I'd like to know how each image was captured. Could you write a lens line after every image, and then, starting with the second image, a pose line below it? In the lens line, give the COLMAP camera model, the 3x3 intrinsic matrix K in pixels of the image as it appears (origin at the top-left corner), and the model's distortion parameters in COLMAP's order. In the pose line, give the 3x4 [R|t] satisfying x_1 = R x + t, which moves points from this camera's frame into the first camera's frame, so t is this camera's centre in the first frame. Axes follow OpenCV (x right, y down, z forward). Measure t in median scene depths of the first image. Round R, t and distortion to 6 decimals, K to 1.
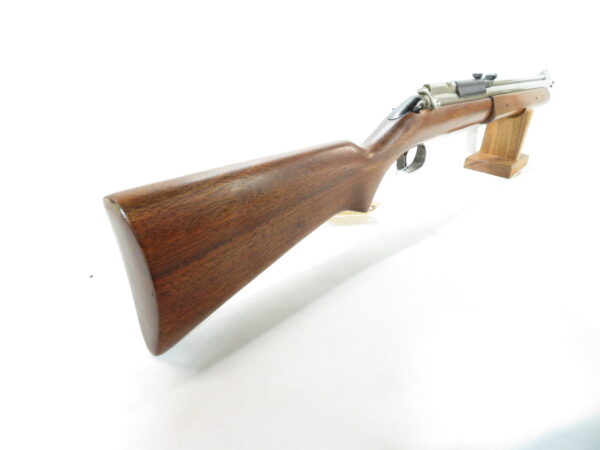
lens RADIAL K [[451.2, 0, 299.3], [0, 451.2, 223.5], [0, 0, 1]] dist [0.003172, -0.010459]
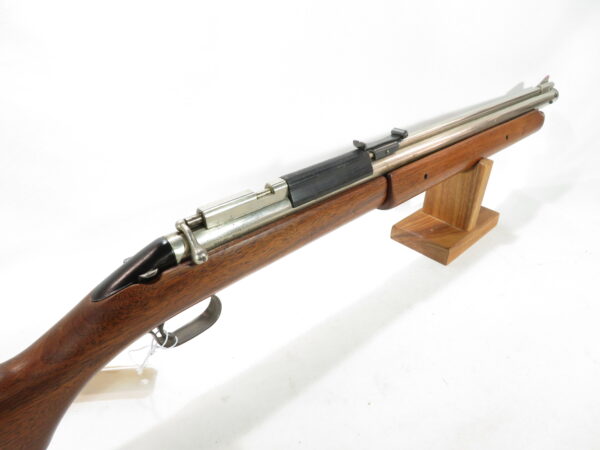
lens RADIAL K [[451.2, 0, 299.9], [0, 451.2, 225.7], [0, 0, 1]] dist [0.003172, -0.010459]
pose [[0.992402, 0.022504, -0.120965, 0.317469], [-0.007064, 0.991932, 0.126577, -0.239538], [0.122838, -0.124761, 0.984554, 0.293749]]
